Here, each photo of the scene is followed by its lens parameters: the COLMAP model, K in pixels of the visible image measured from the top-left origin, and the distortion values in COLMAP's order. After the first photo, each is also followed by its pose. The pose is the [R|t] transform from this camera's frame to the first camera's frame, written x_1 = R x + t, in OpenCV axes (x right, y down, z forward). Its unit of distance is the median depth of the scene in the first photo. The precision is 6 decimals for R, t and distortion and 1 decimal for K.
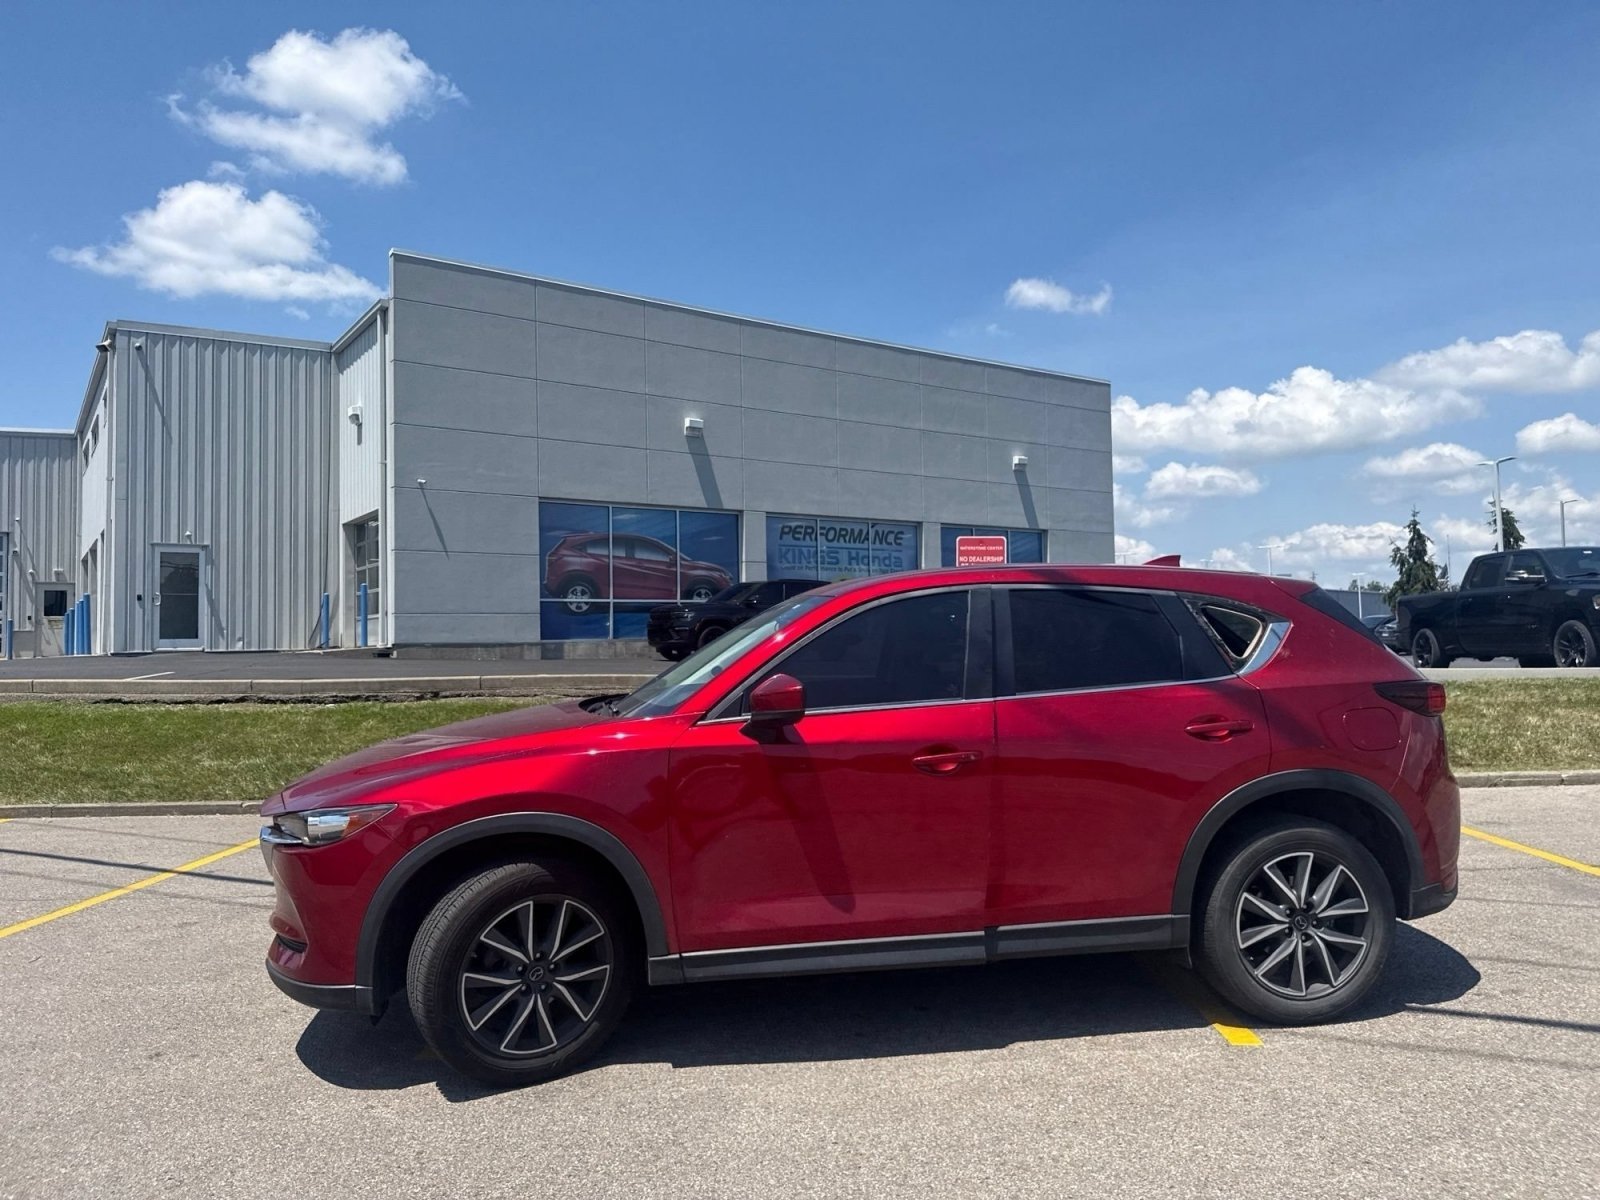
lens RADIAL K [[1123.2, 0, 811.4], [0, 1123.2, 602.8], [0, 0, 1]] dist [0.052455, -0.061510]
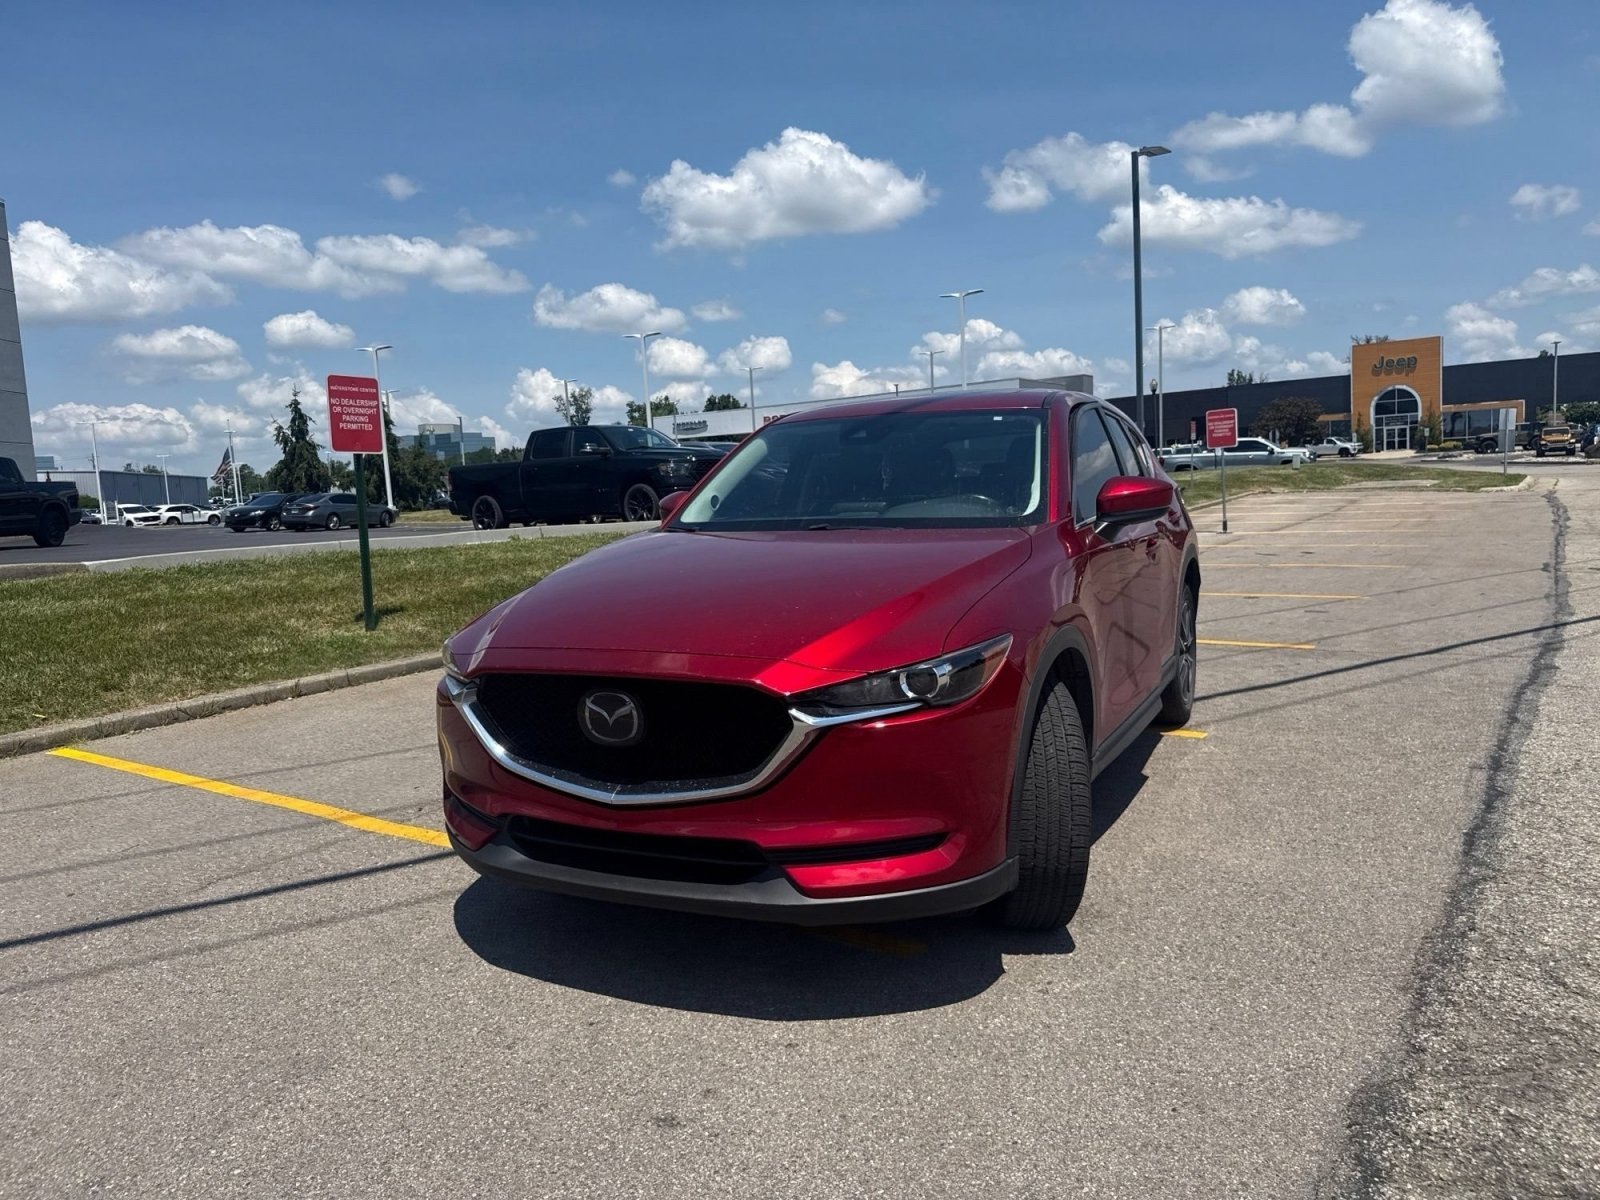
lens RADIAL K [[1126.8, 0, 807.3], [0, 1126.8, 608.1], [0, 0, 1]] dist [0.039157, -0.055753]
pose [[0.543502, -0.098405, 0.833620, -0.614507], [0.010570, 0.993828, 0.110426, 0.038615], [-0.839341, -0.051206, 0.541188, 0.380526]]
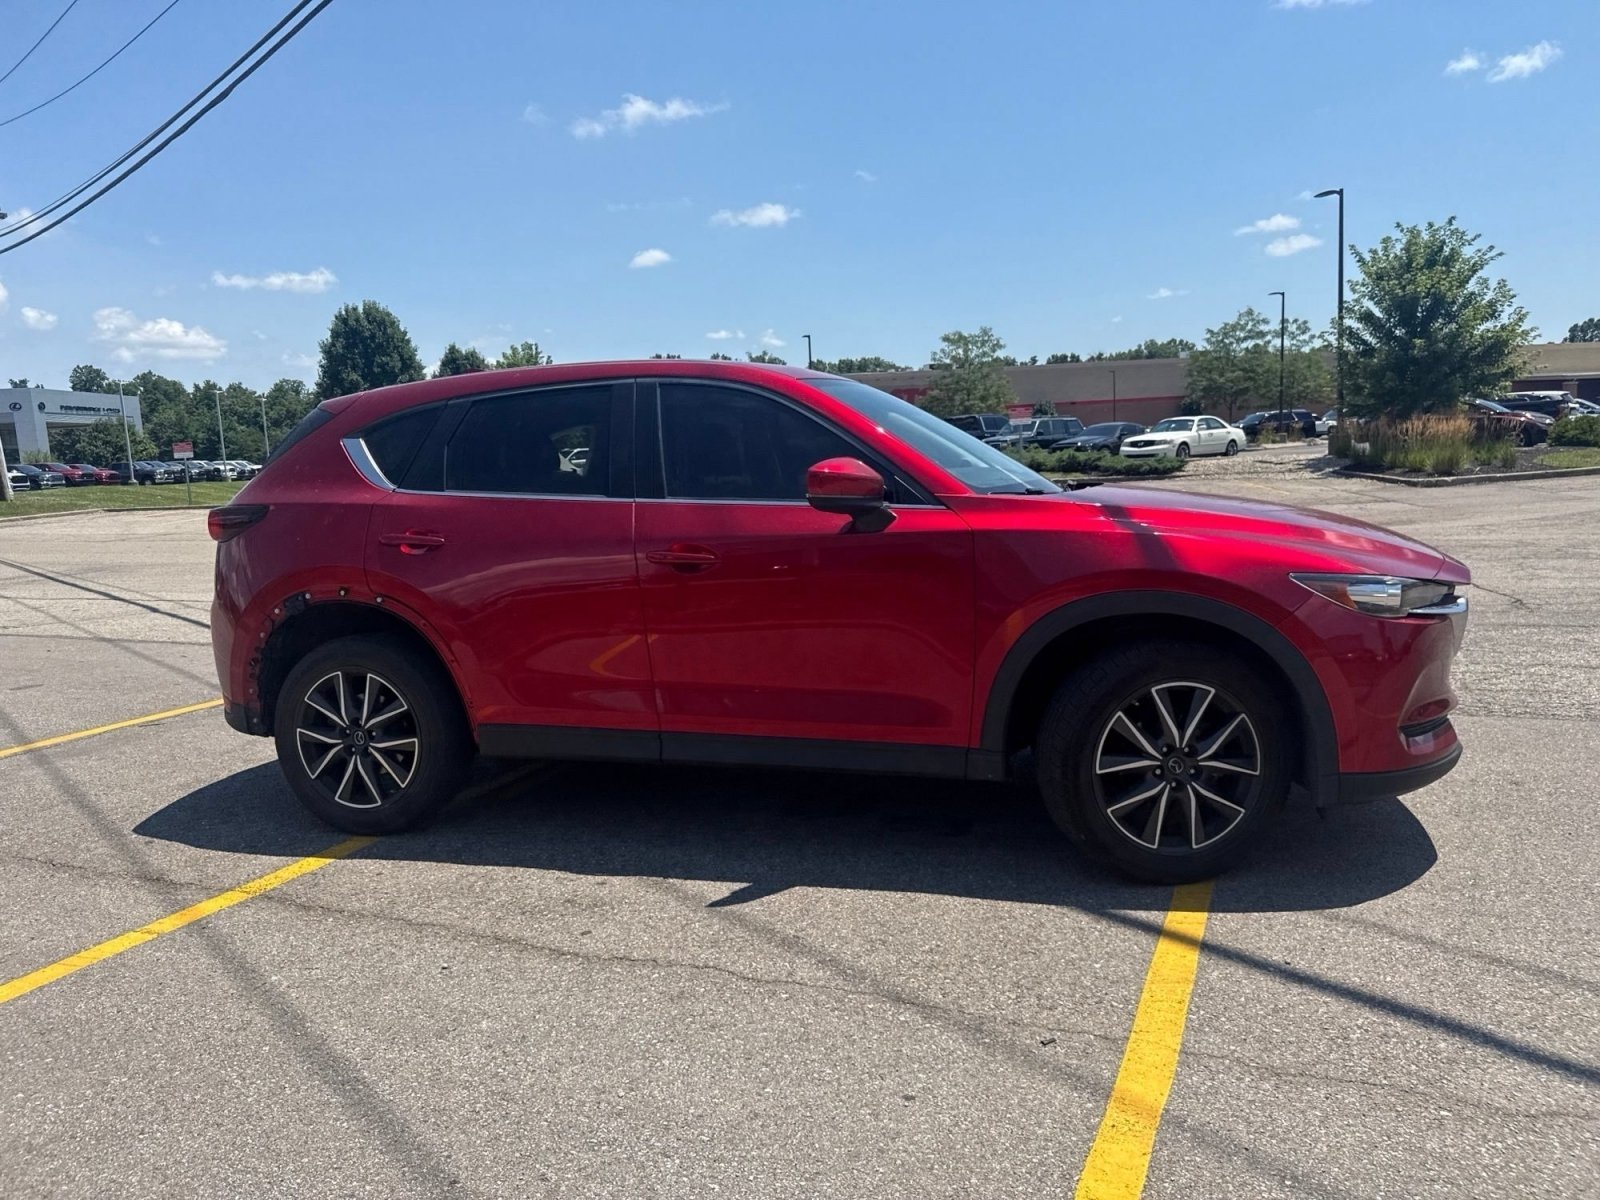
lens RADIAL K [[1131.7, 0, 805.6], [0, 1131.7, 614.7], [0, 0, 1]] dist [0.028697, -0.037335]
pose [[-0.923868, 0.010060, 0.382580, -0.229749], [0.053981, 0.993086, 0.104240, 0.059206], [-0.378886, 0.116956, -0.918023, 1.336391]]
